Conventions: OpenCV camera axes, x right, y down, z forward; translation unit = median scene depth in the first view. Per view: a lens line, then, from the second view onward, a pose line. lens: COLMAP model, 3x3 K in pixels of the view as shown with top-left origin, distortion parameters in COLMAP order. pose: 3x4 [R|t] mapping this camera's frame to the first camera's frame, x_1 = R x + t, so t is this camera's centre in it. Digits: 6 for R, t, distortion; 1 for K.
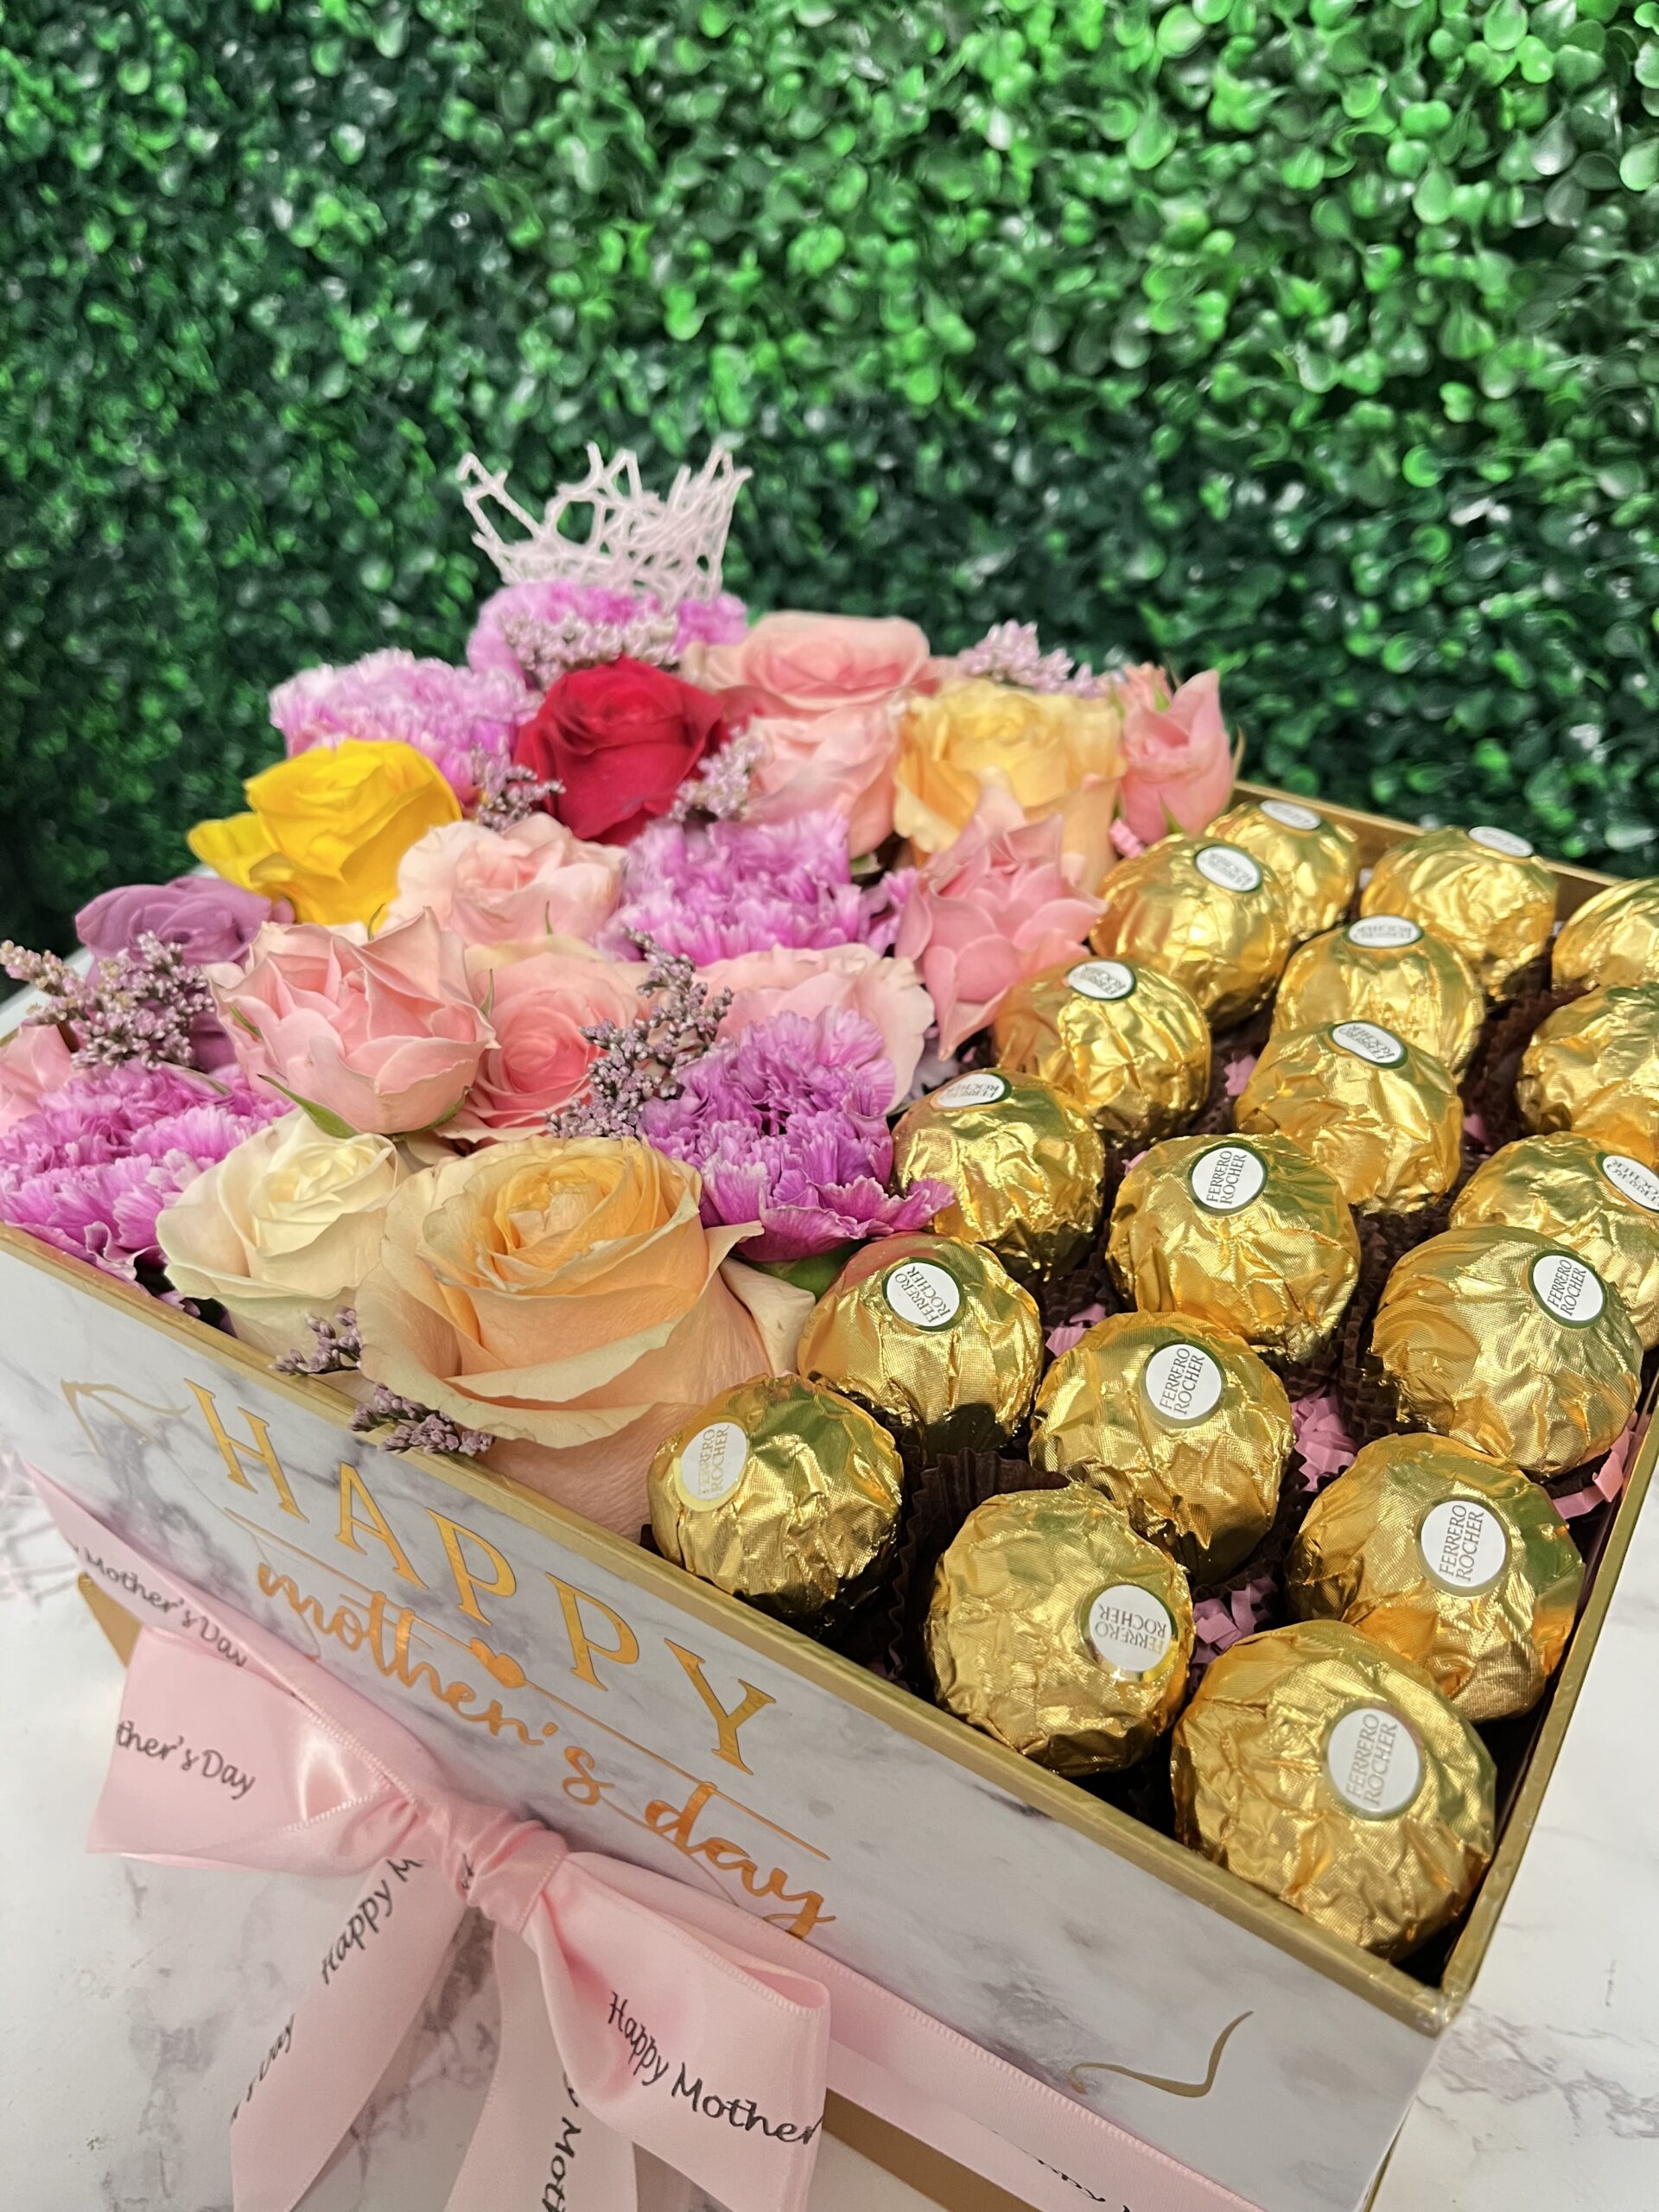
lens RADIAL K [[1706.4, 0, 877.7], [0, 1706.4, 1100.9], [0, 0, 1]] dist [0.082816, -0.142470]
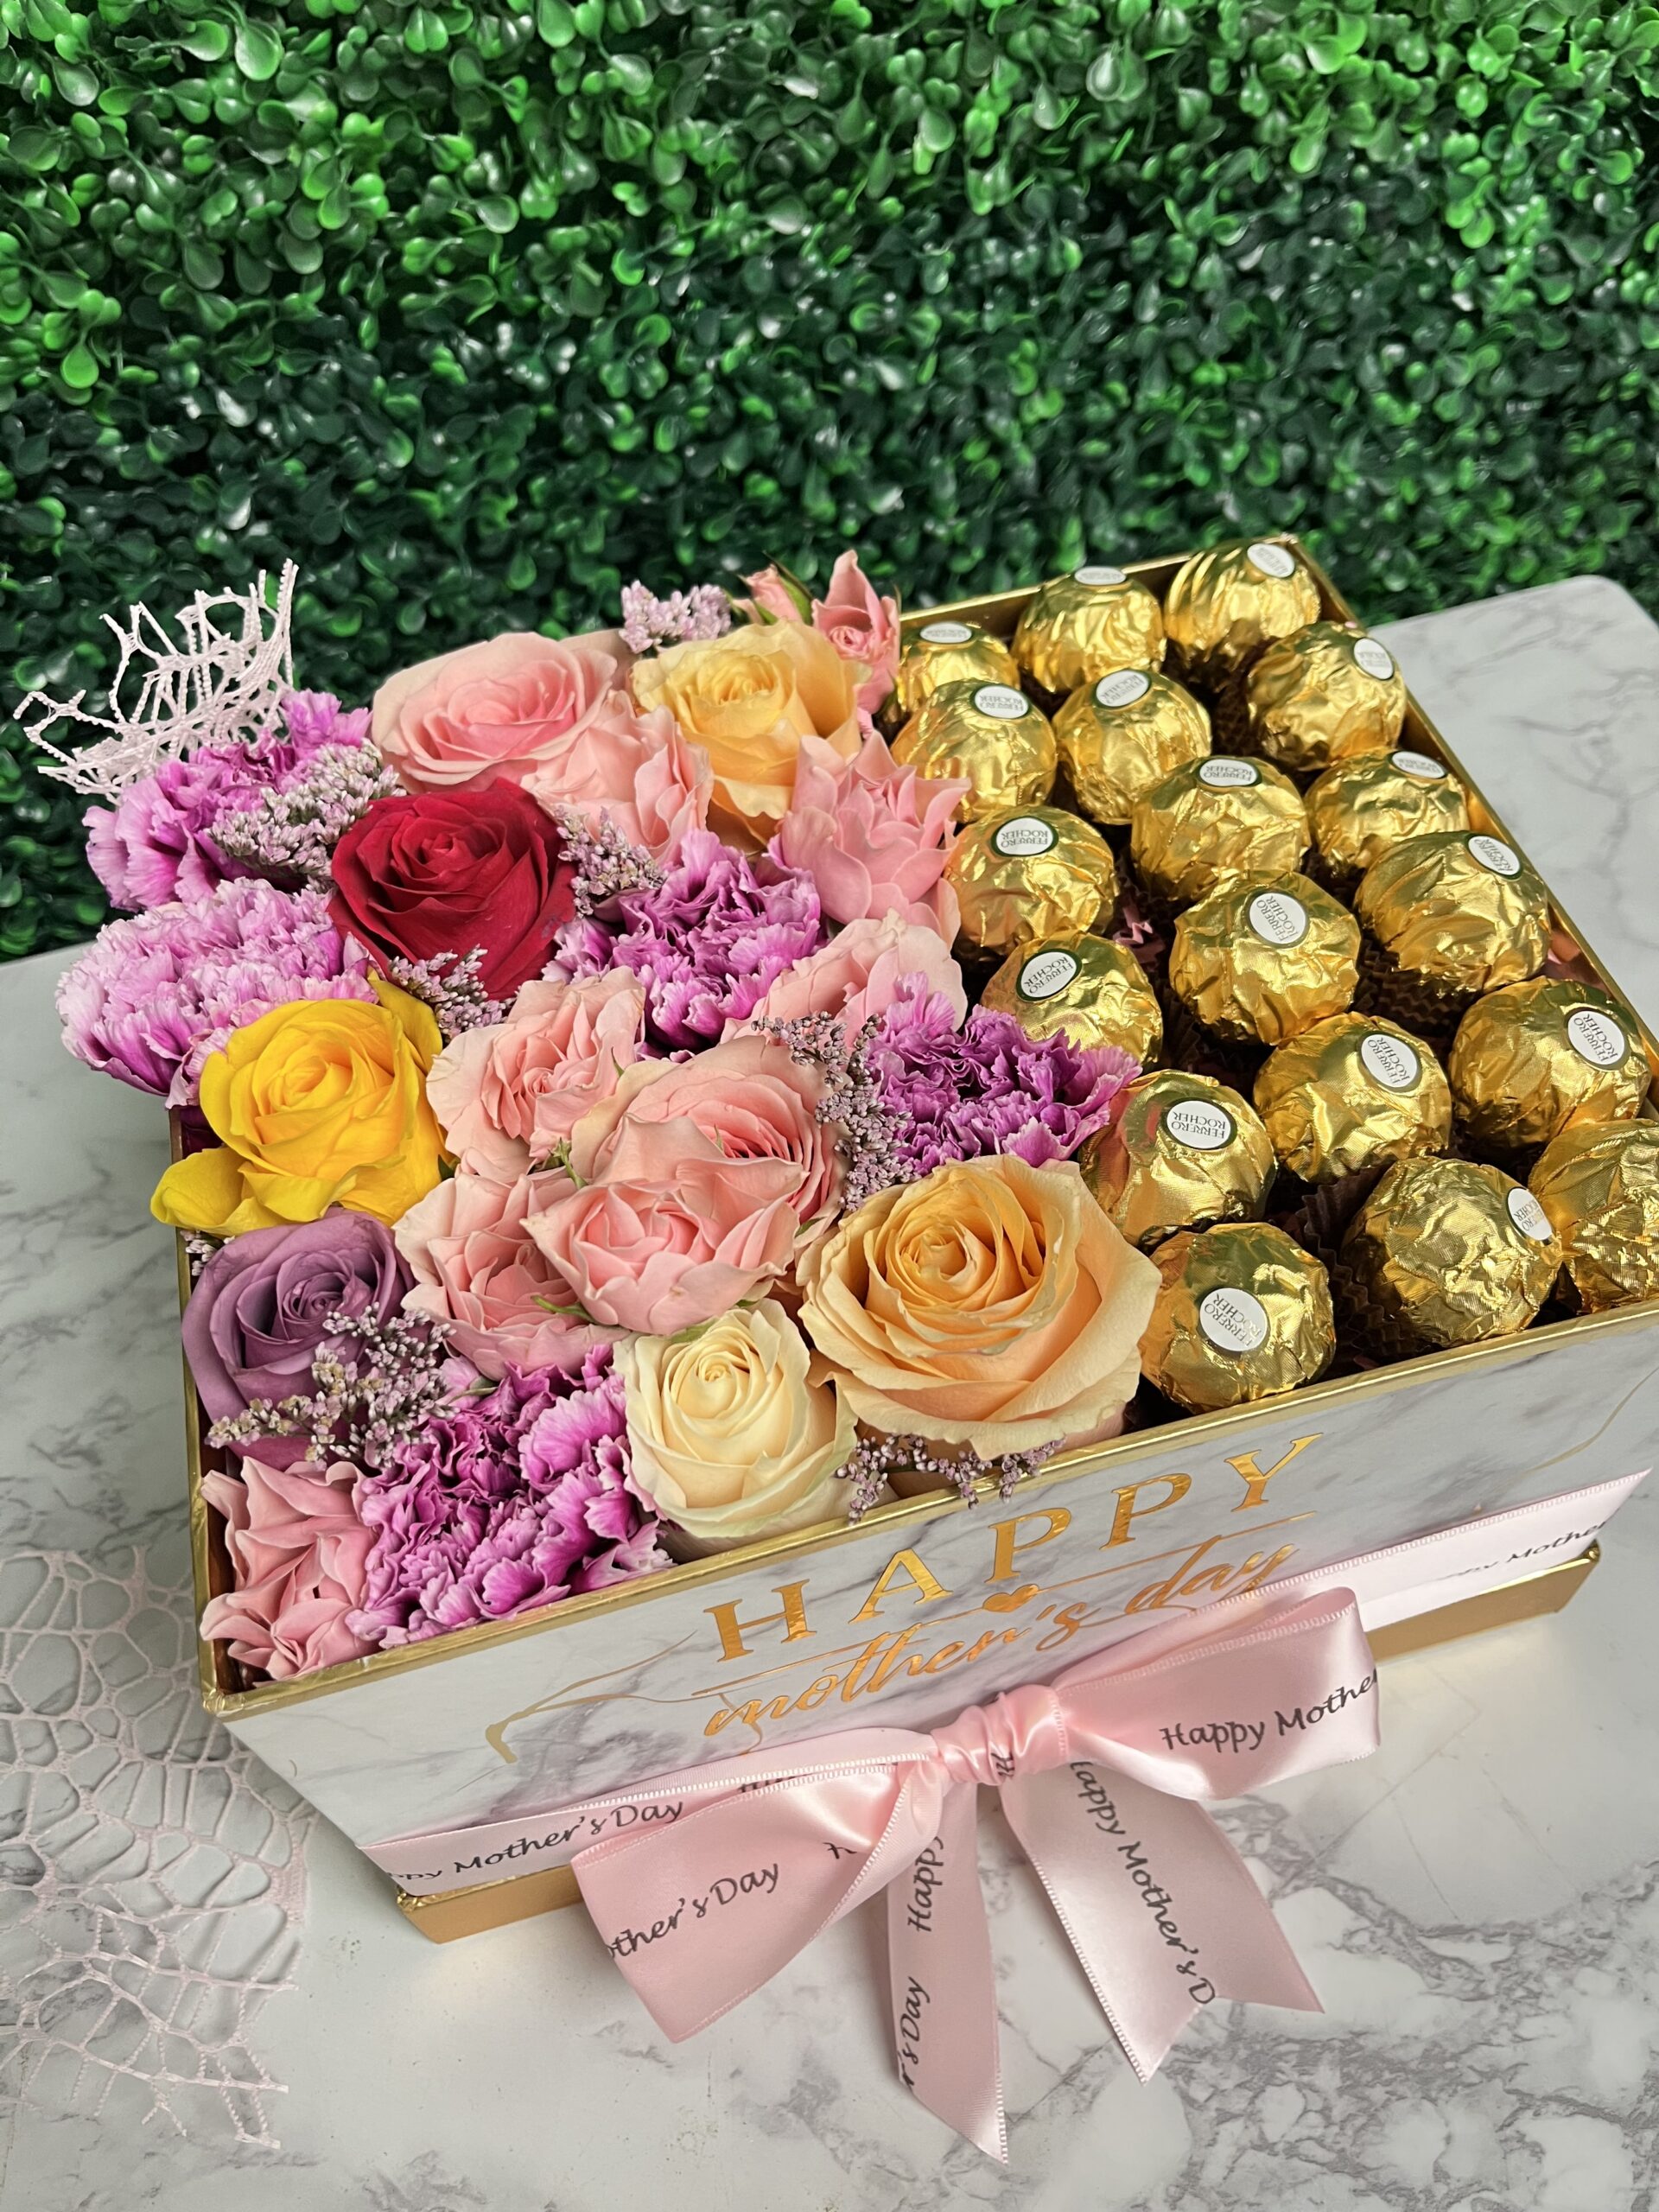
lens RADIAL K [[1685.6, 0, 829.4], [0, 1685.6, 1080.4], [0, 0, 1]] dist [0.089327, -0.140658]
pose [[0.695919, -0.575122, 0.430036, -0.340827], [0.492298, 0.818054, 0.297374, -0.209707], [-0.522819, 0.004758, 0.852431, 0.038936]]
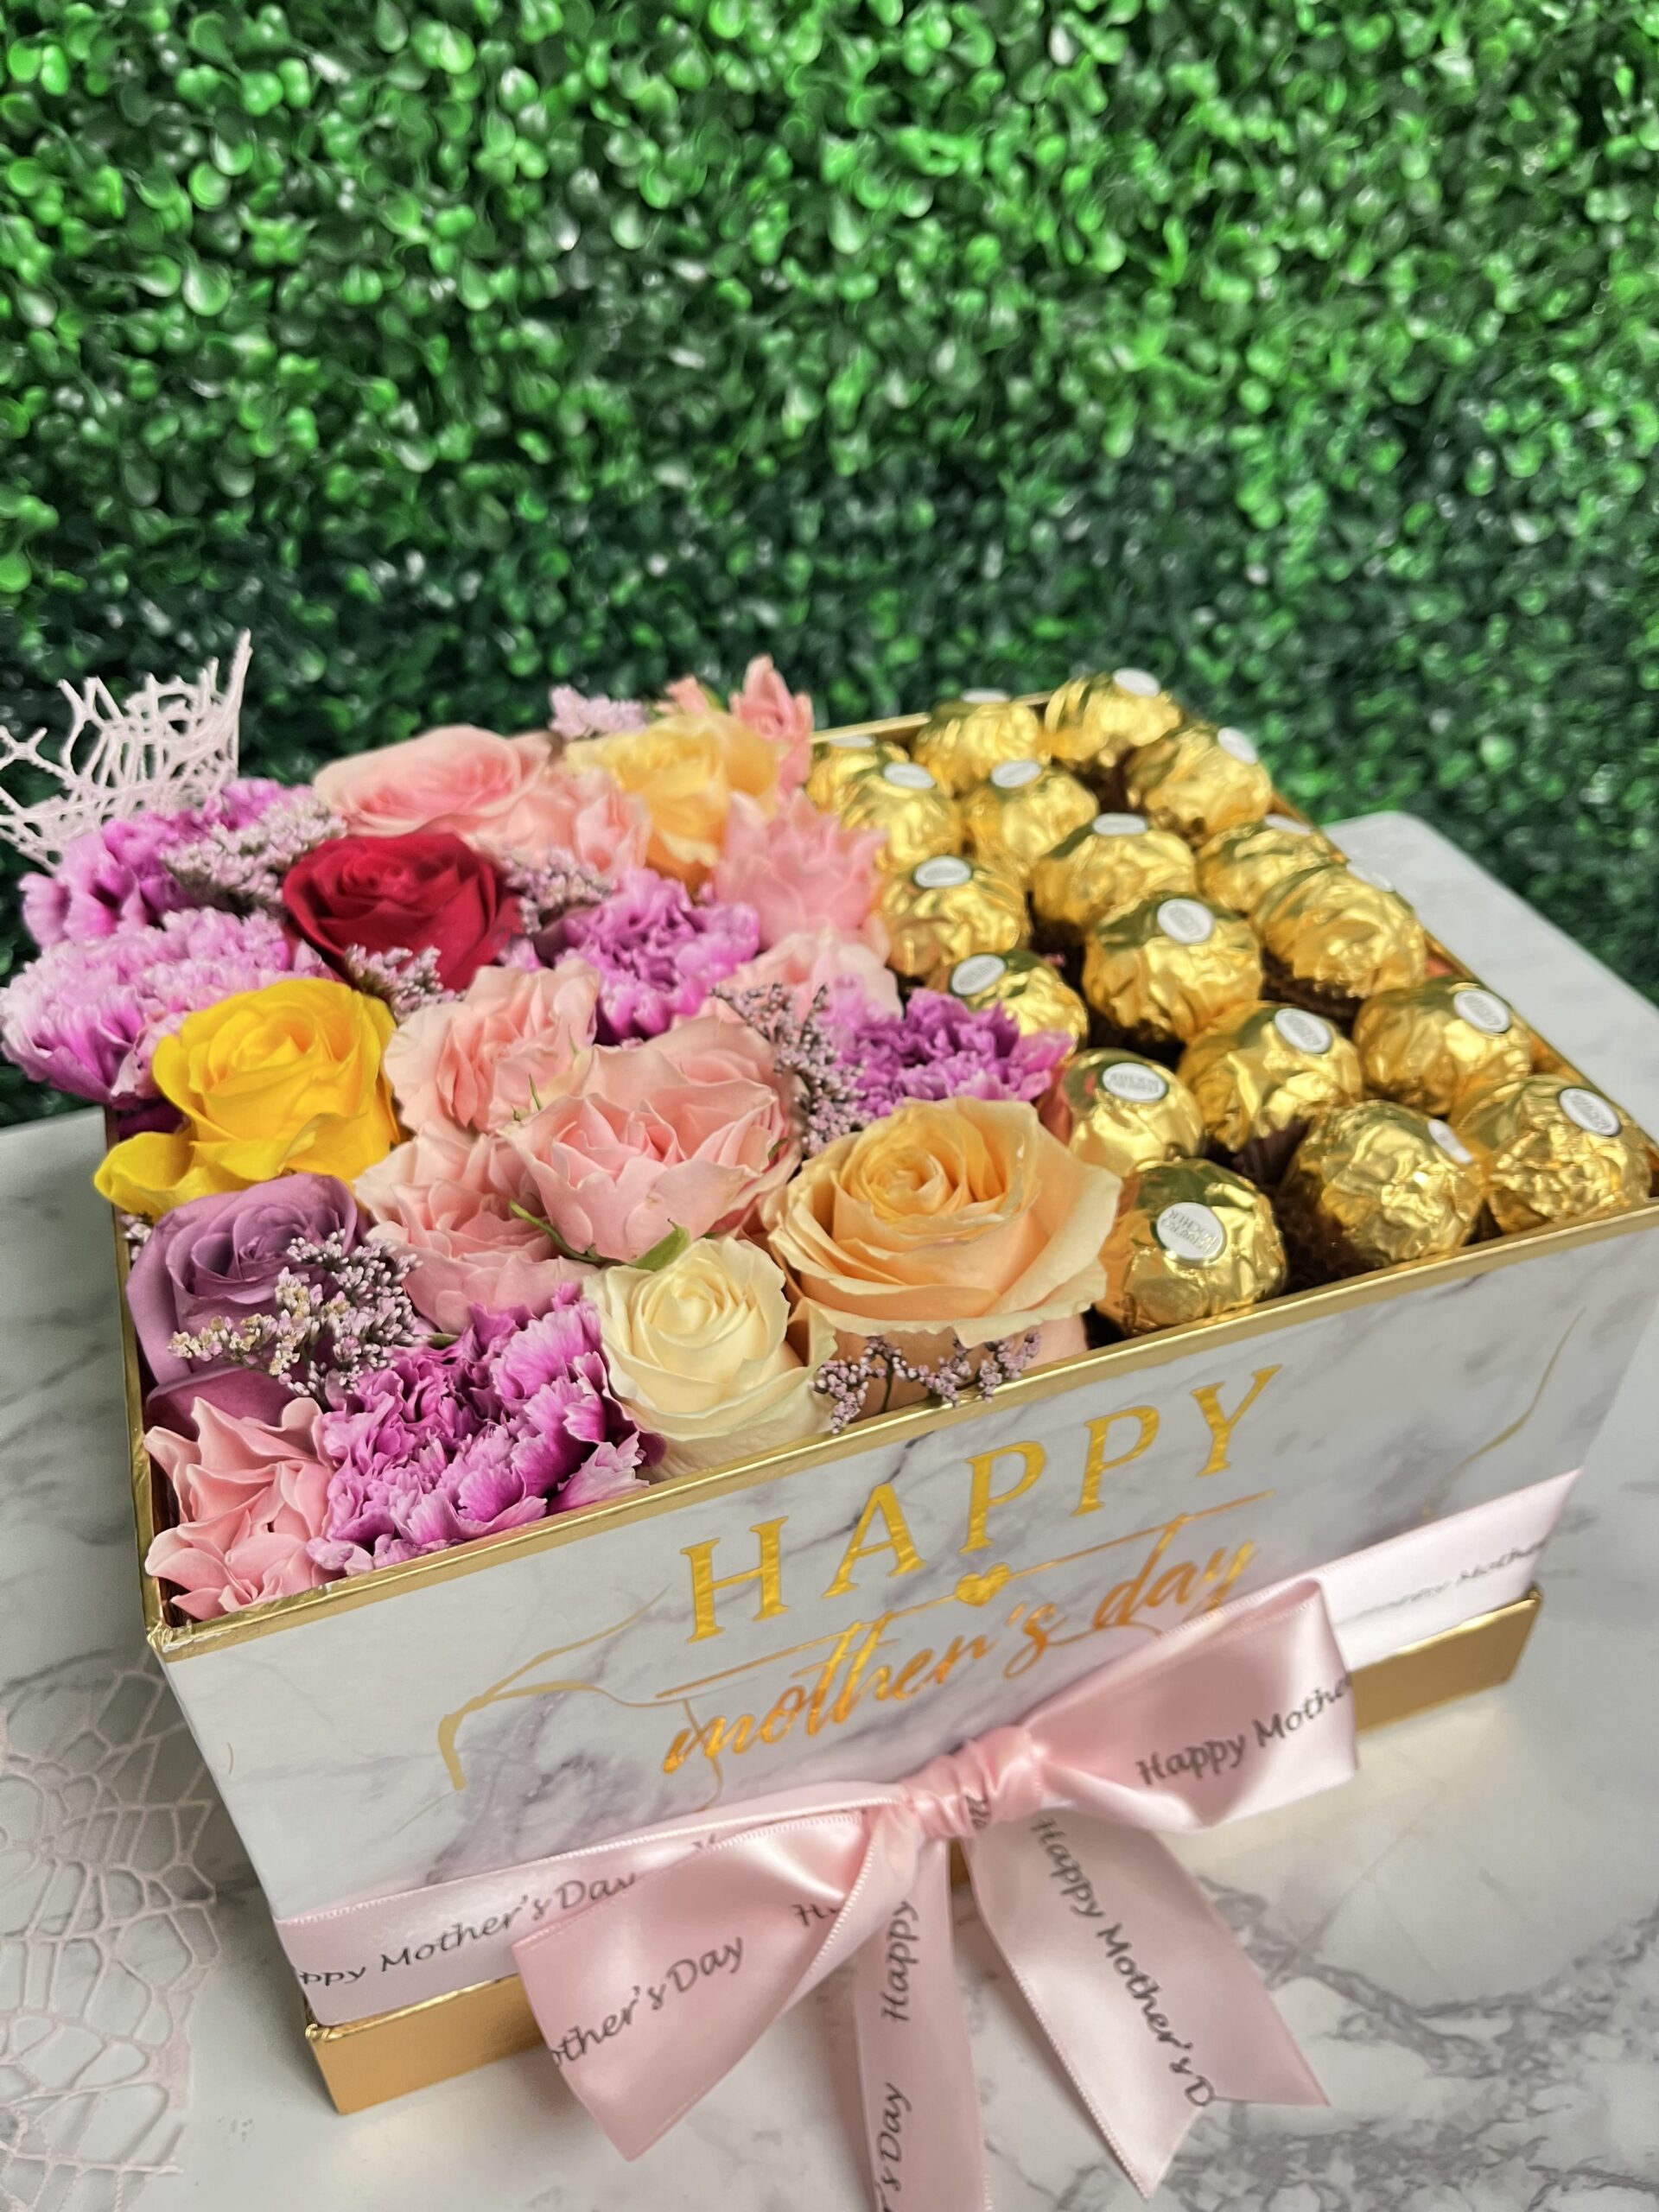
lens RADIAL K [[1695.7, 0, 829.4], [0, 1695.7, 1074.8], [0, 0, 1]] dist [0.071372, -0.115995]
pose [[0.627194, -0.466858, 0.623435, -0.469959], [0.496656, 0.856319, 0.141602, -0.098110], [-0.599968, 0.220821, 0.768945, 0.064386]]
